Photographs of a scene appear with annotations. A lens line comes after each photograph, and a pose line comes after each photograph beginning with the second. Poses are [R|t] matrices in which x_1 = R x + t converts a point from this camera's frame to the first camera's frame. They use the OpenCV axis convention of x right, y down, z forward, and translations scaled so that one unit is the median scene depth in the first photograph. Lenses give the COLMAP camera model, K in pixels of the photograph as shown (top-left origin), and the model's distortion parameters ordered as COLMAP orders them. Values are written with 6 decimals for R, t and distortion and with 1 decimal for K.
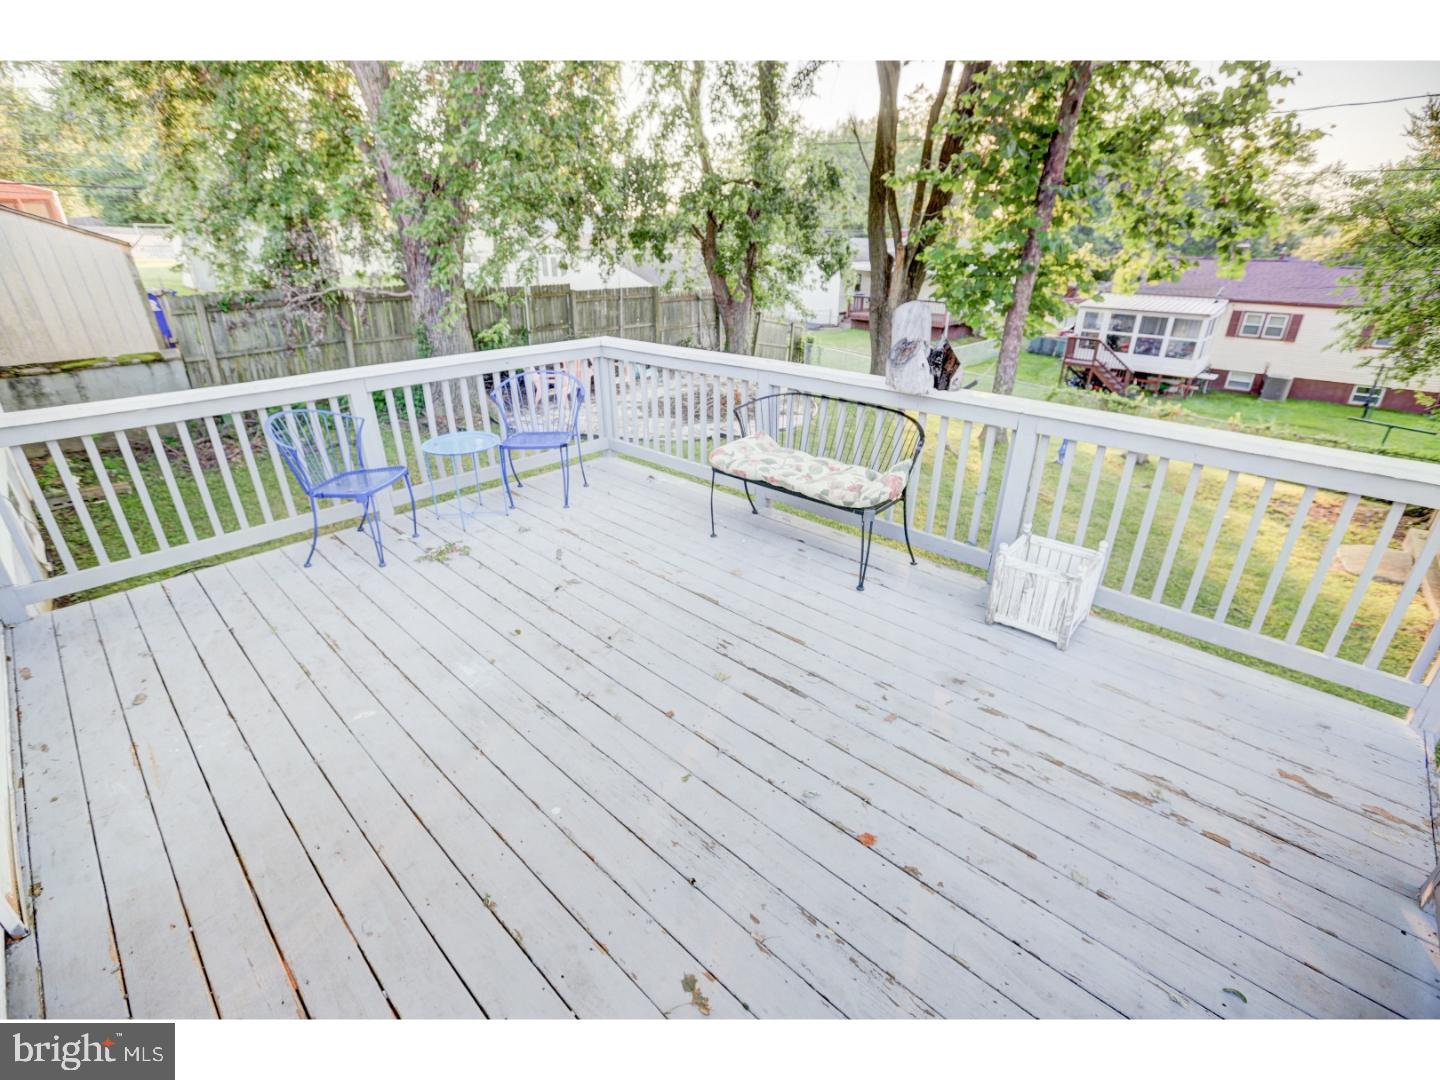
lens RADIAL K [[662.8, 0, 720.0], [0, 662.8, 540.0], [0, 0, 1]] dist [-0.028596, 0.009353]
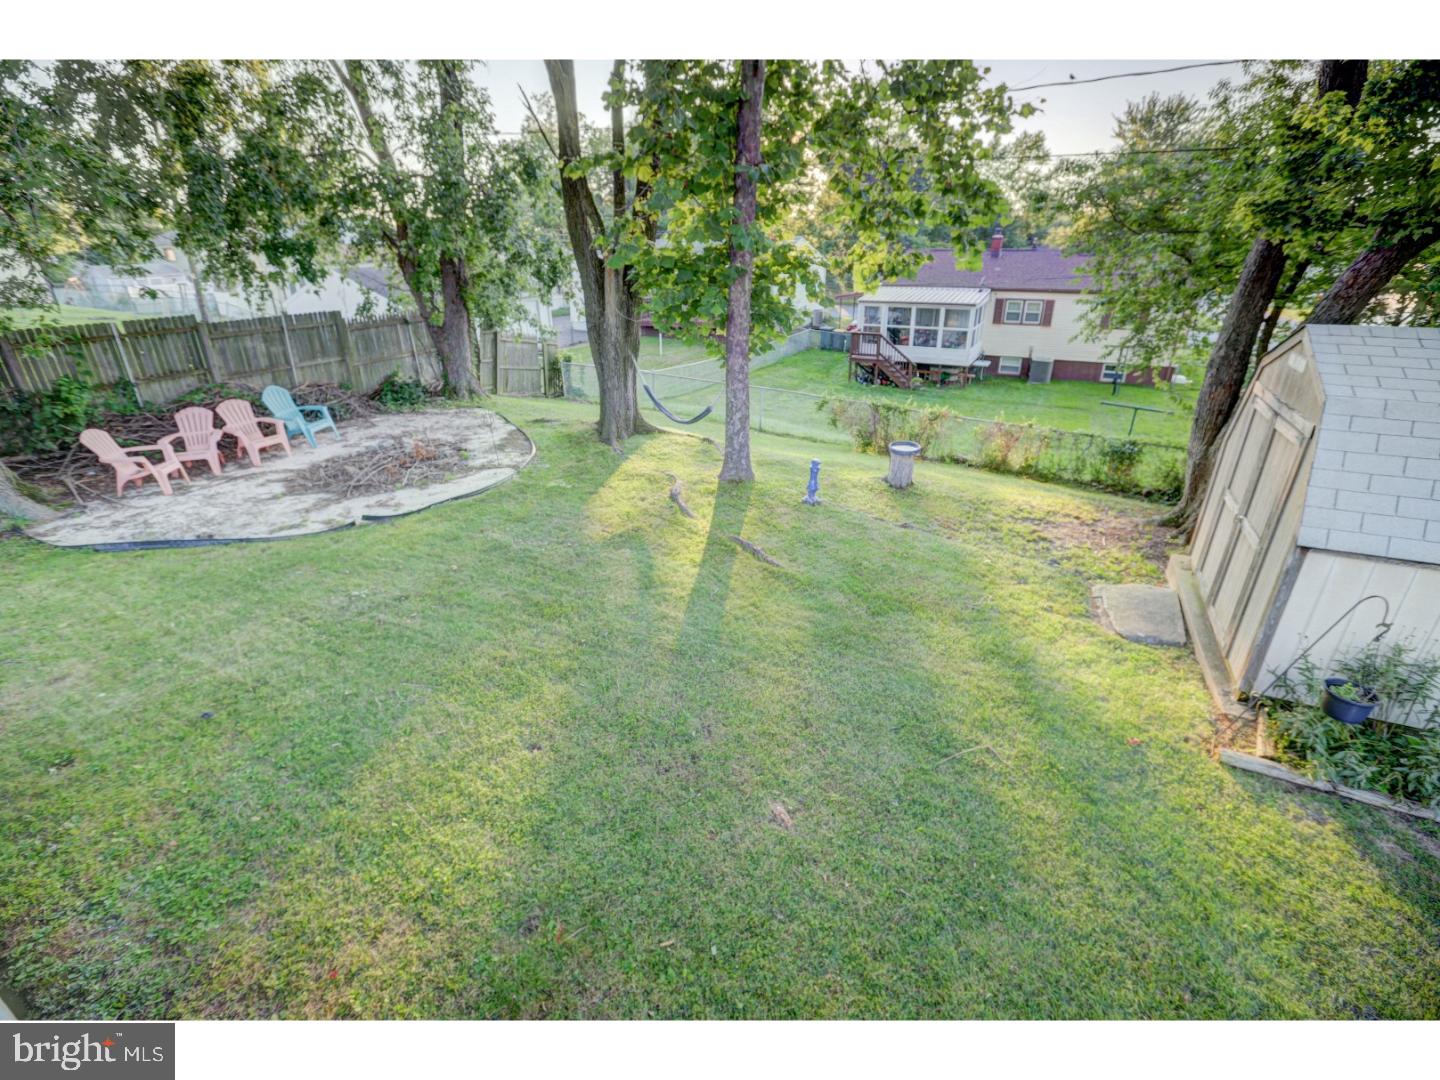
lens RADIAL K [[660.4, 0, 720.0], [0, 660.4, 540.0], [0, 0, 1]] dist [-0.030399, 0.000806]
pose [[0.968366, -0.124267, 0.216391, 0.176577], [0.124724, 0.992124, 0.011600, -0.074939], [-0.216128, 0.015756, 0.976238, 0.169330]]
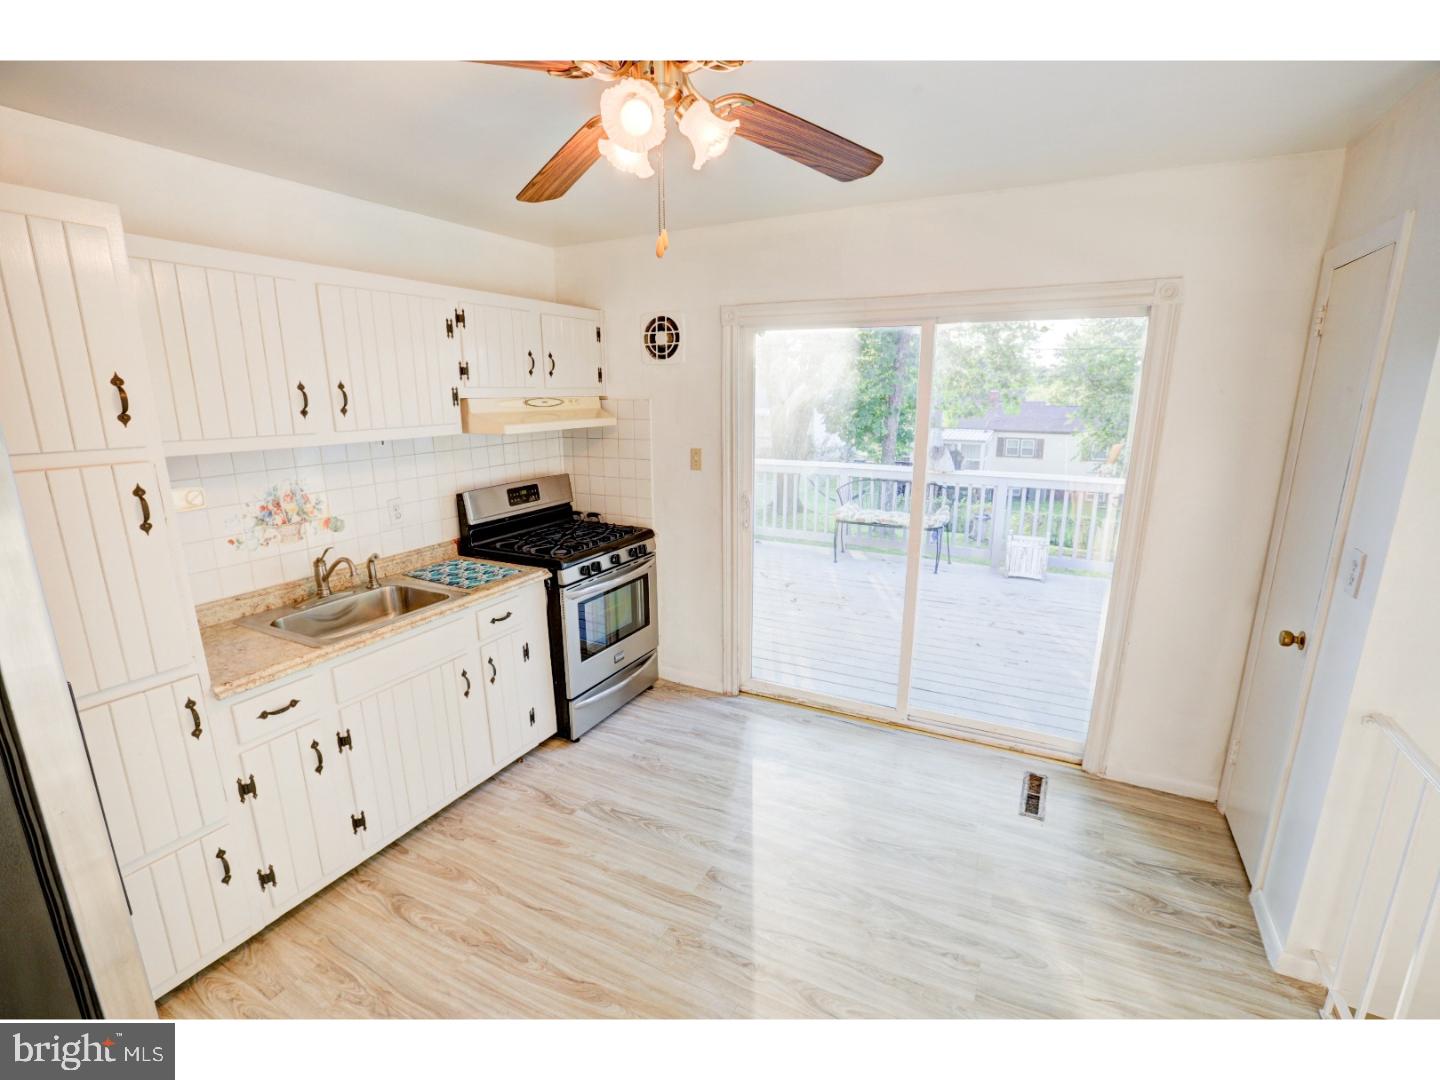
lens RADIAL K [[662.8, 0, 720.0], [0, 662.8, 540.0], [0, 0, 1]] dist [-0.028596, 0.009353]
pose [[0.964073, -0.062835, 0.258100, -0.216578], [0.113294, 0.976081, -0.185554, 0.065639], [-0.240268, 0.208129, 0.948132, -0.165836]]
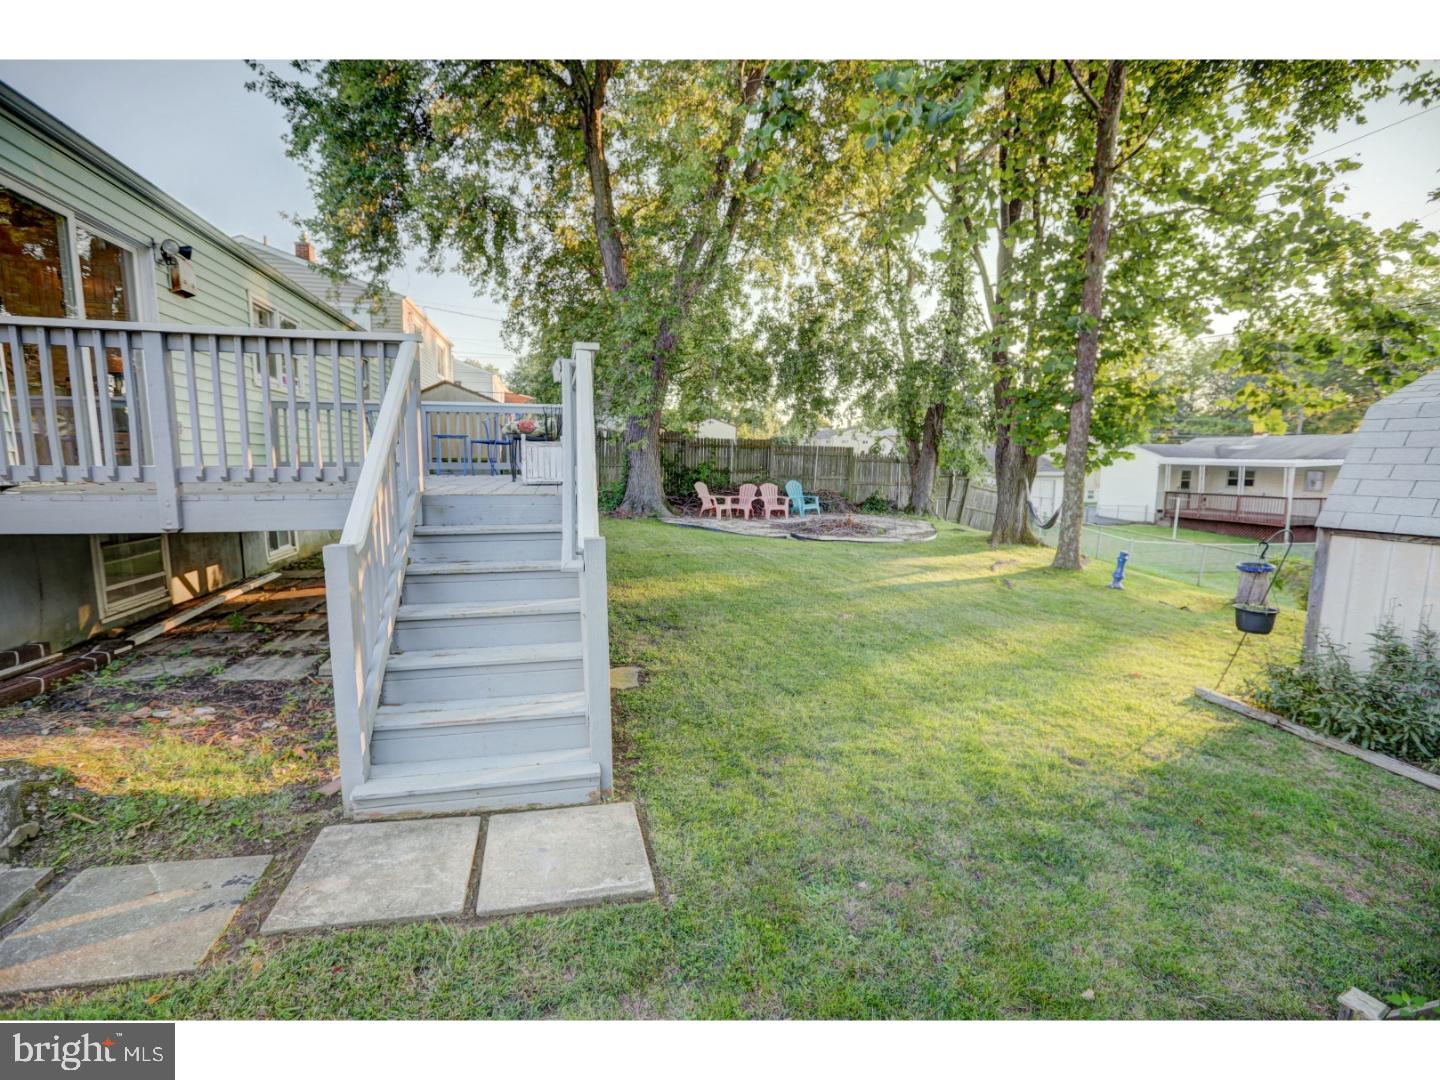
lens RADIAL K [[660.4, 0, 720.0], [0, 660.4, 540.0], [0, 0, 1]] dist [-0.030399, 0.000806]
pose [[0.838303, 0.076145, -0.539861, 0.424480], [-0.237057, 0.942606, -0.235156, 0.125146], [0.490970, 0.325110, 0.808240, -0.018596]]
